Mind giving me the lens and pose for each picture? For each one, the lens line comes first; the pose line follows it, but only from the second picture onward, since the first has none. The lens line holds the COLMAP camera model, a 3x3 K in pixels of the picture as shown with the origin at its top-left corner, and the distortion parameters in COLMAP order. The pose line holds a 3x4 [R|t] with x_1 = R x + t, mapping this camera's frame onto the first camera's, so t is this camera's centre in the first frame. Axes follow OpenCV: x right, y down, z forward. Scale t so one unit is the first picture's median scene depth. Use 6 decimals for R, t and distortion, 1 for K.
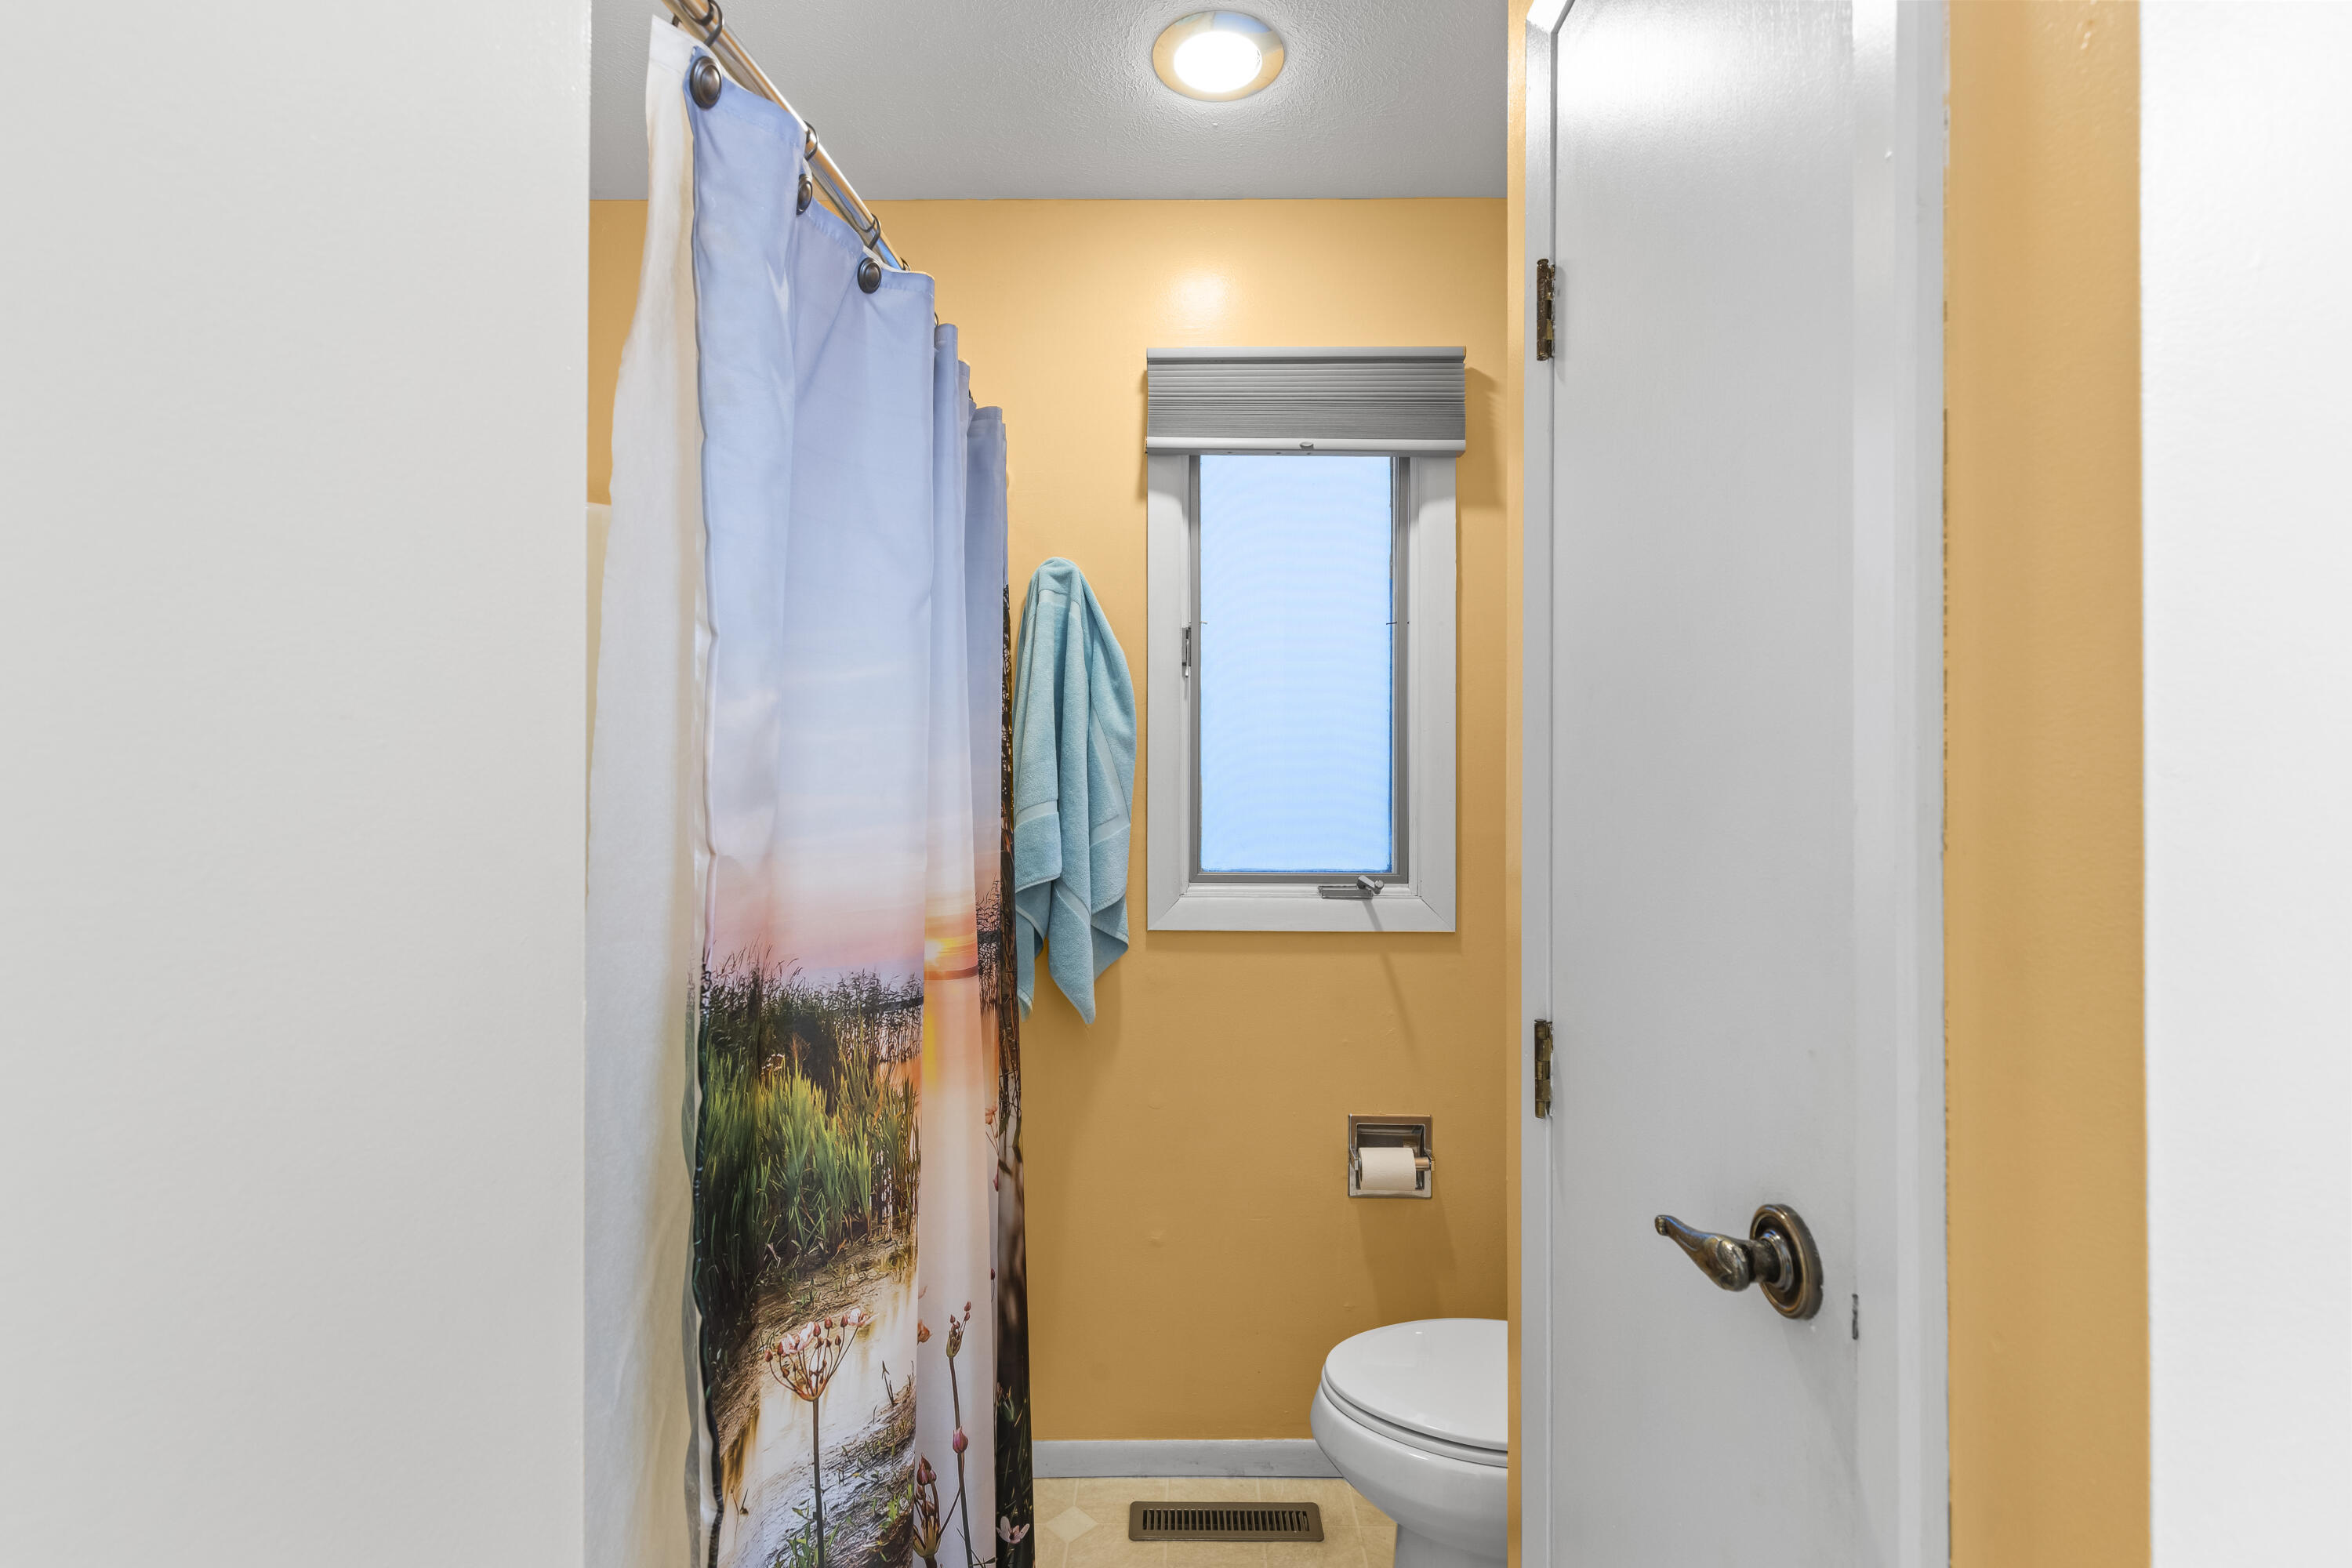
lens RADIAL K [[1052.2, 0, 1165.7], [0, 1052.2, 782.3], [0, 0, 1]] dist [0.006423, -0.001685]
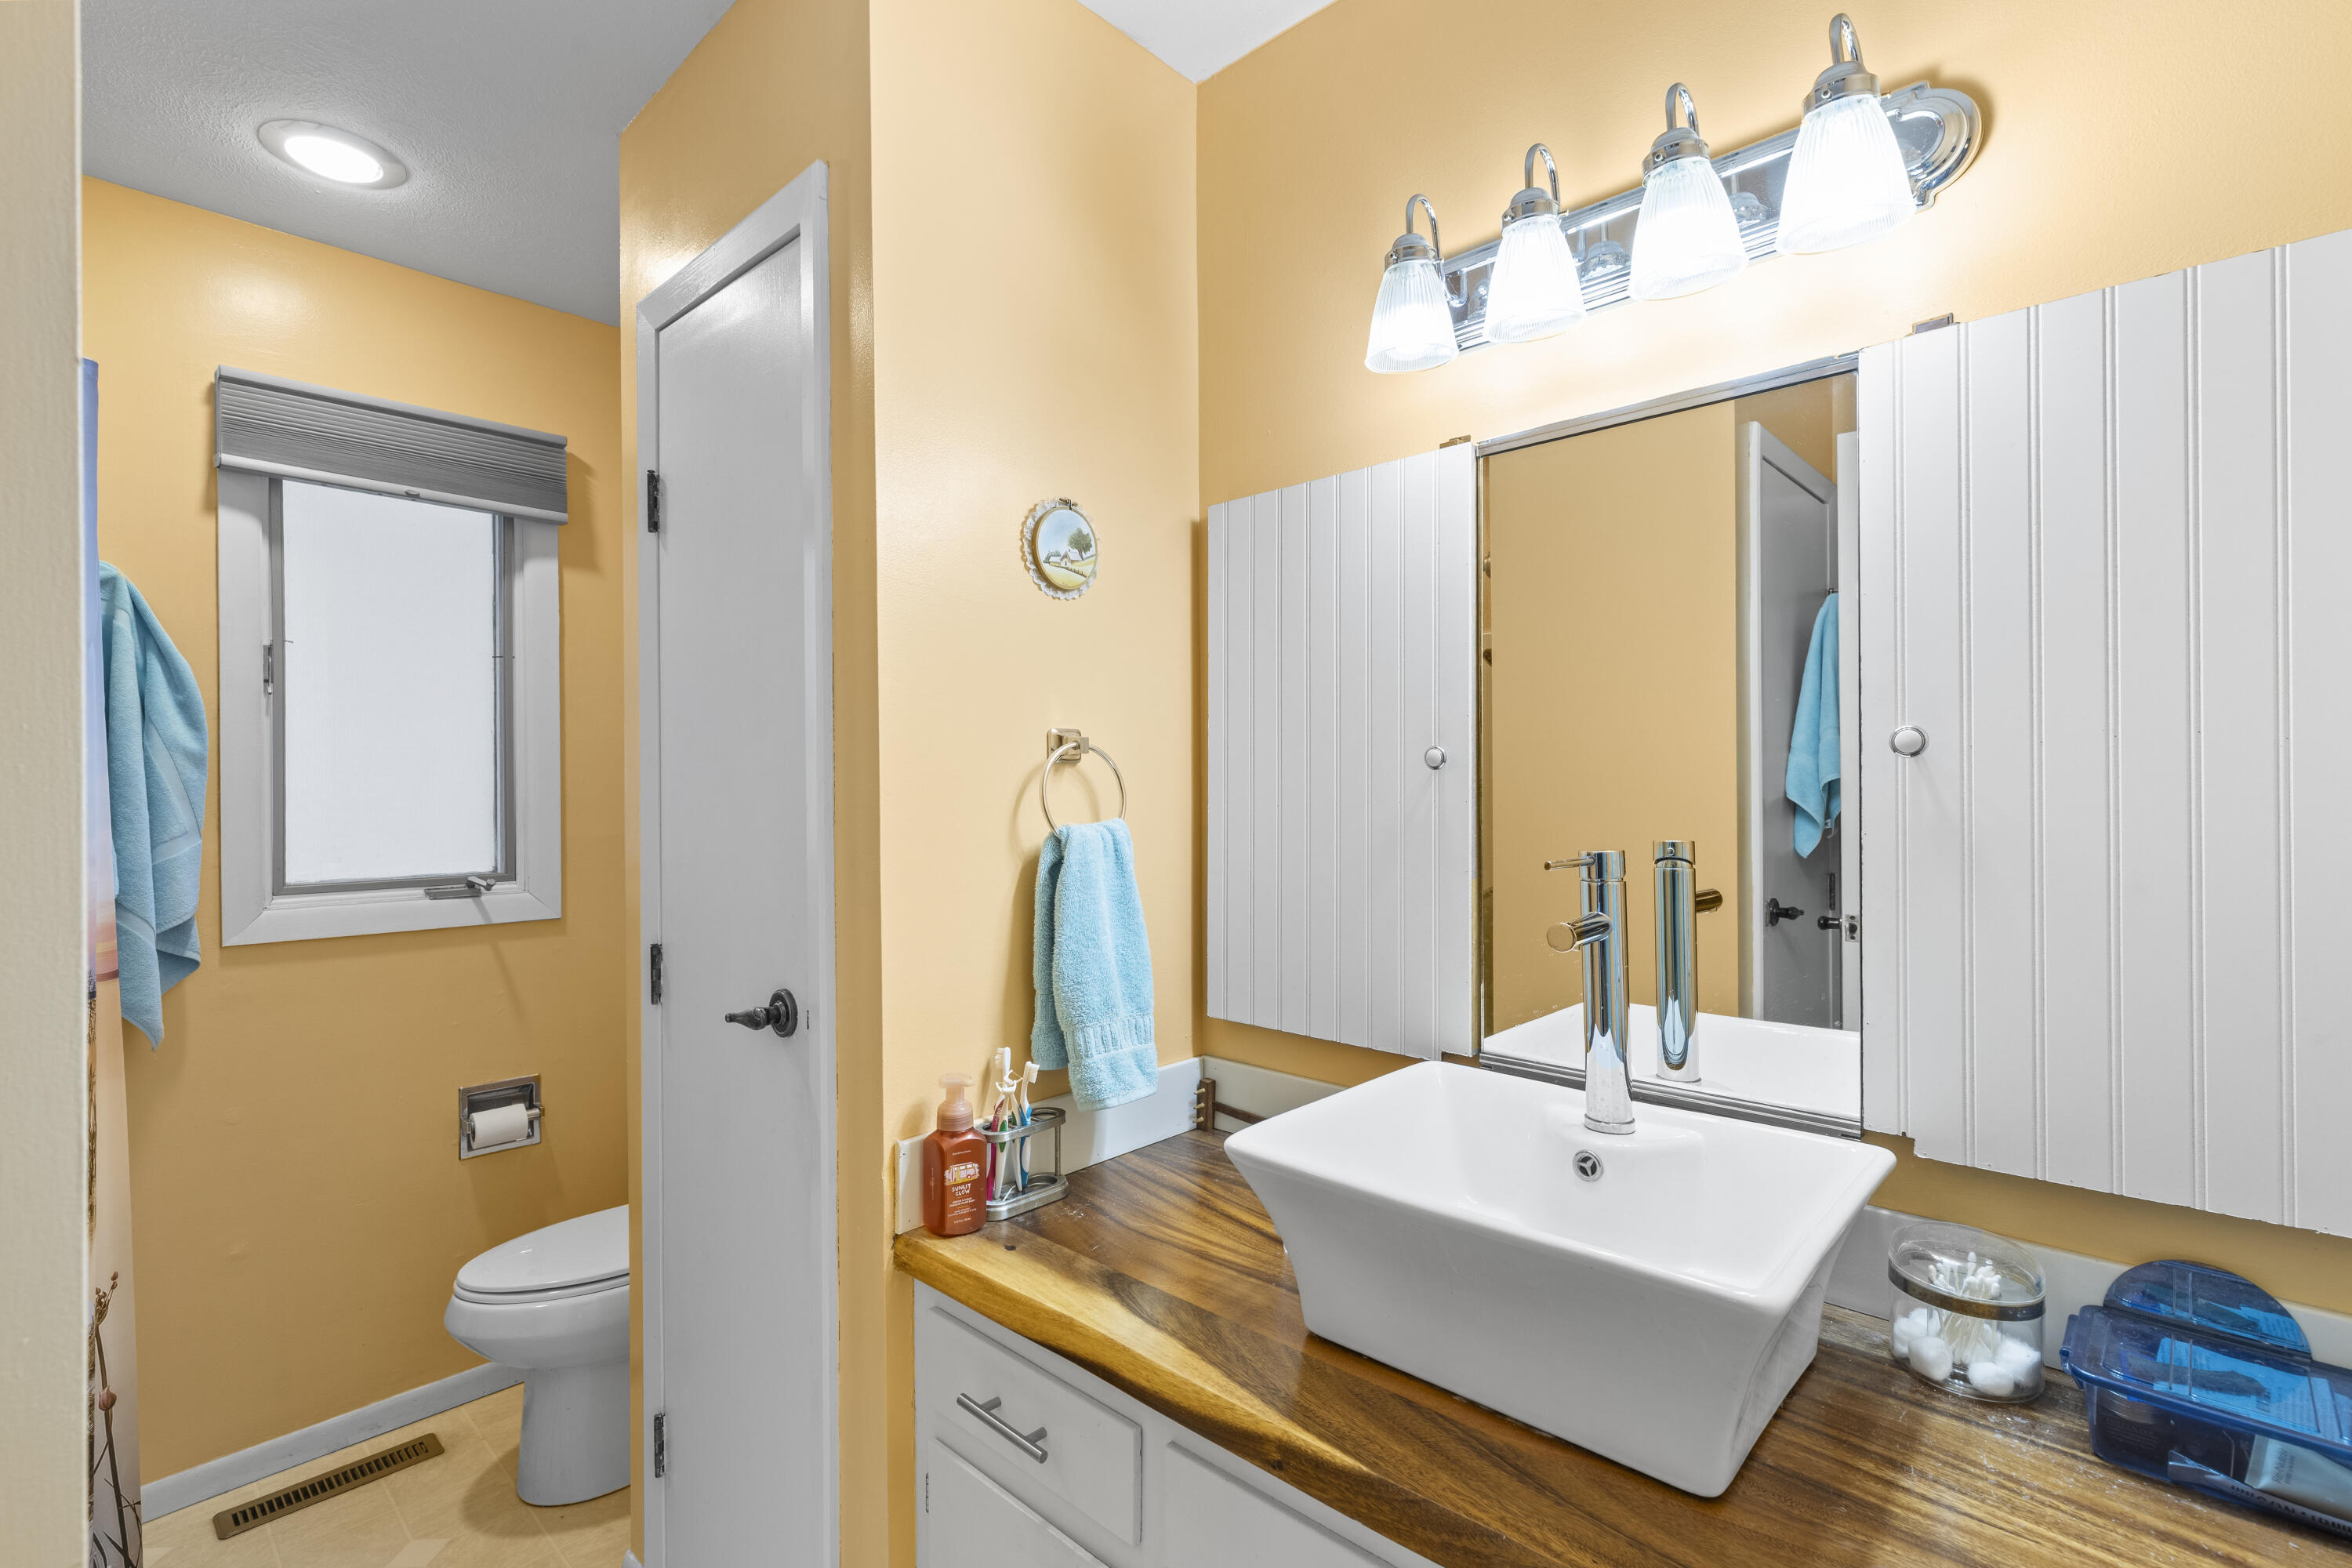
lens RADIAL K [[1052.2, 0, 1164.0], [0, 1052.2, 783.9], [0, 0, 1]] dist [0.006423, -0.001685]
pose [[0.672919, -0.005821, 0.739693, -0.156607], [0.008504, 0.999964, 0.000133, -0.006045], [-0.739667, 0.006201, 0.672945, -0.334258]]
